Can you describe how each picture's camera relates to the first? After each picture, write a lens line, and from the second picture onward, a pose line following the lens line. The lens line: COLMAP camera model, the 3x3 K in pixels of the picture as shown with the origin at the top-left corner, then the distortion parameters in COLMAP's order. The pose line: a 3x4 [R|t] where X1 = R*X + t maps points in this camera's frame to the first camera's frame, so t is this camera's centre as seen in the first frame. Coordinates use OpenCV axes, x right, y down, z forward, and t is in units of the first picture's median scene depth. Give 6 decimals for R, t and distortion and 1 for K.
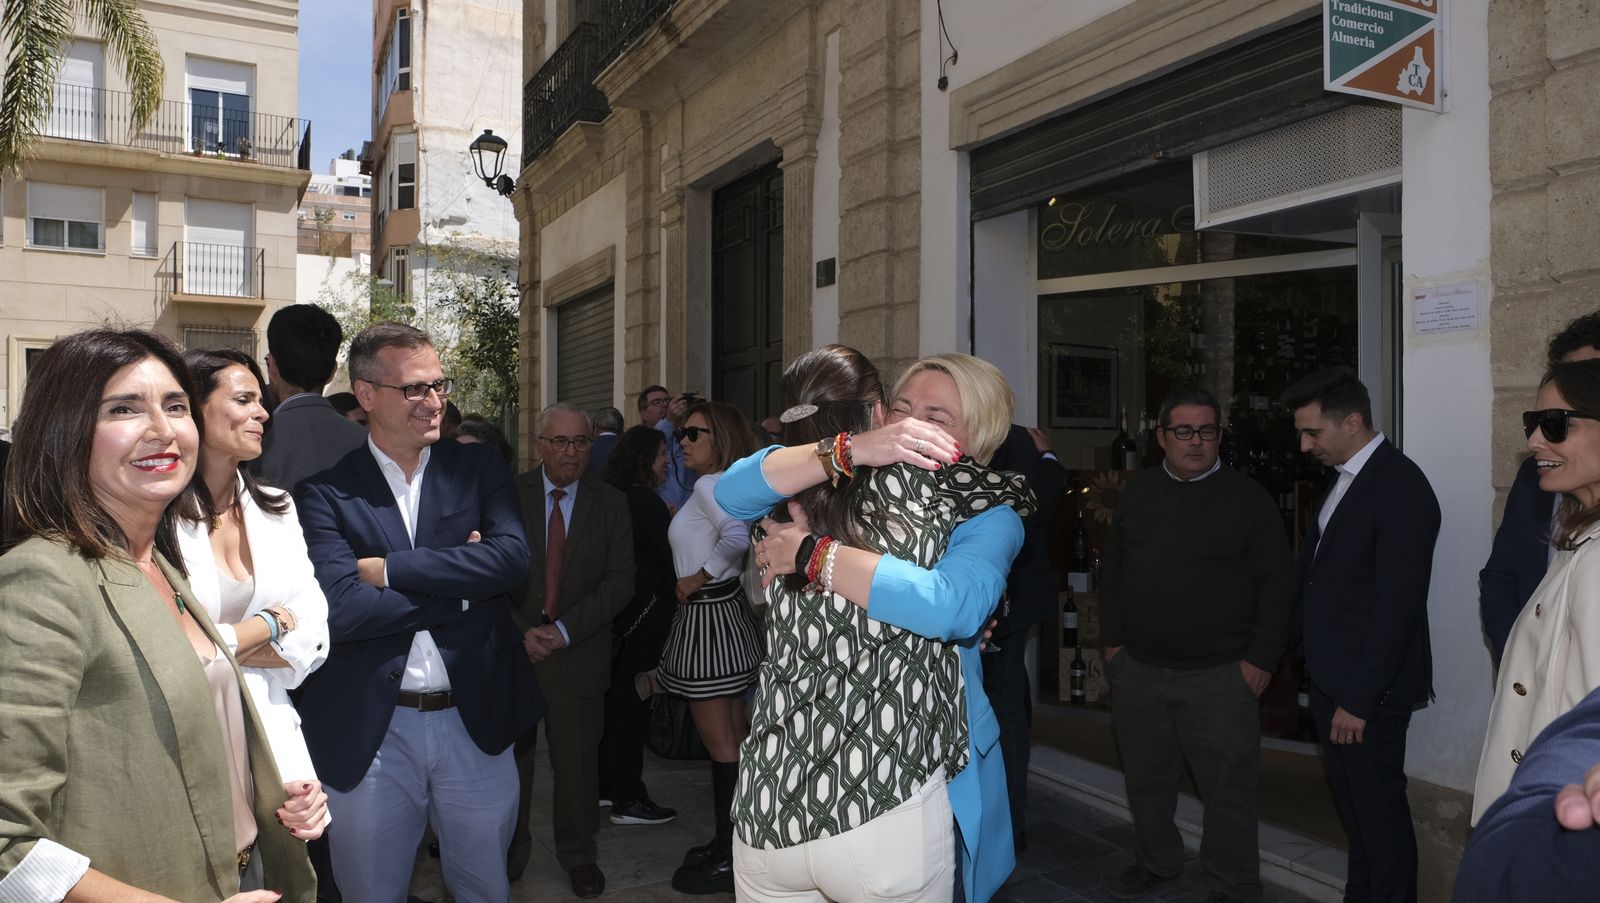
lens RADIAL K [[1100.4, 0, 800.0], [0, 1100.4, 451.5], [0, 0, 1]] dist [-0.011815, -0.000530]
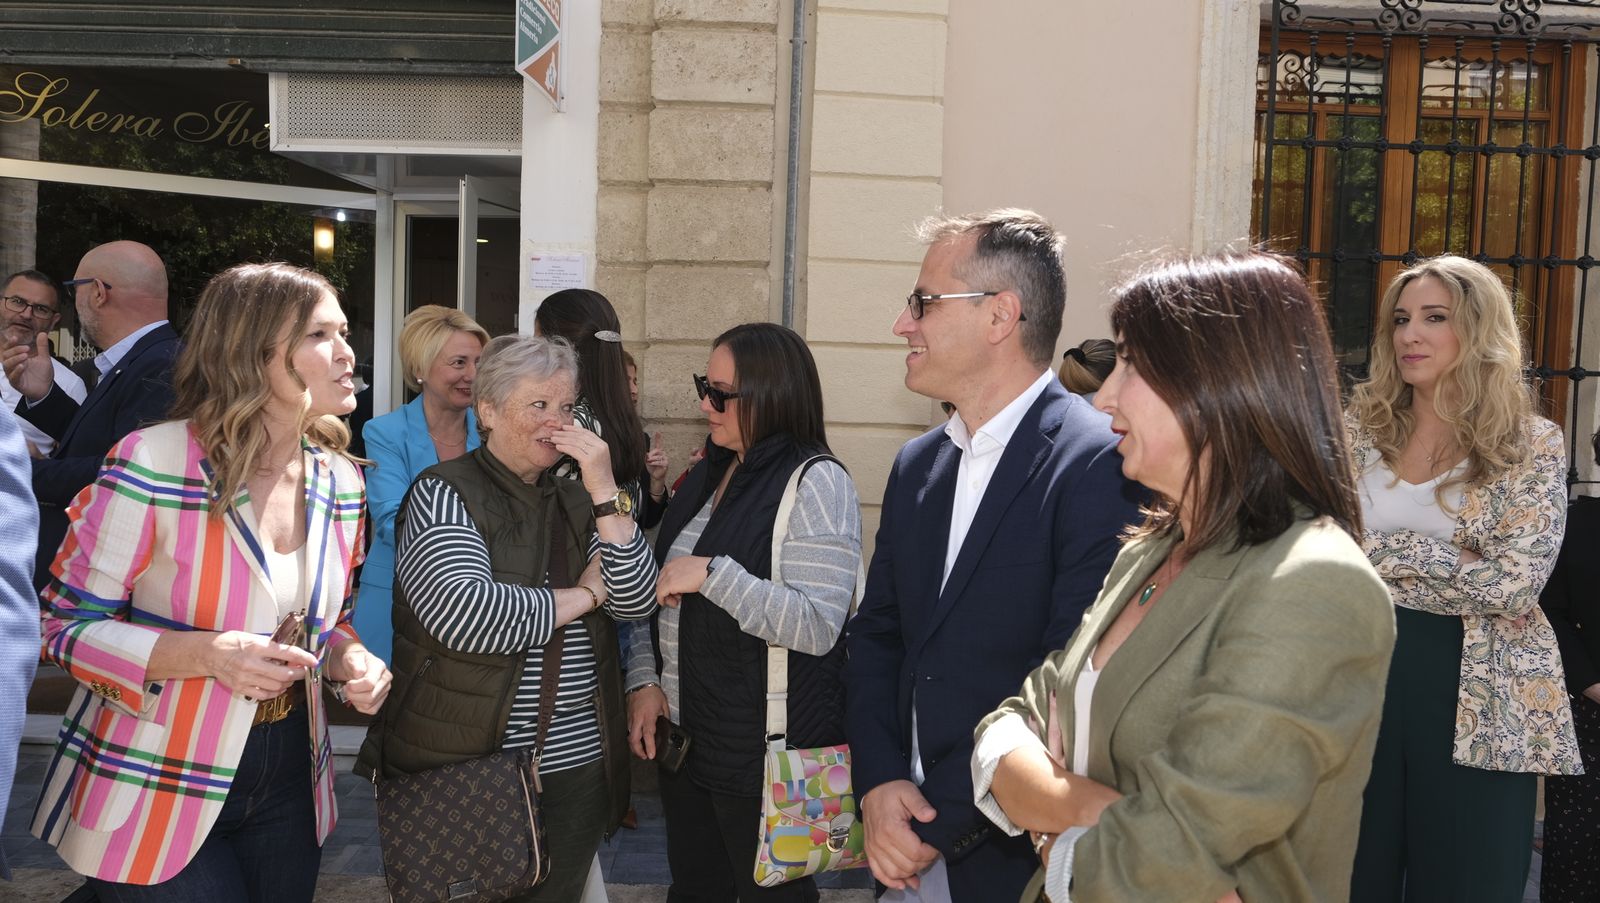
lens RADIAL K [[1100.4, 0, 800.0], [0, 1100.4, 451.5], [0, 0, 1]] dist [-0.011815, -0.000530]
pose [[0.516515, -0.007522, 0.856245, -0.346582], [-0.041992, 0.998536, 0.034103, 0.019226], [-0.855248, -0.053570, 0.515443, 0.118293]]
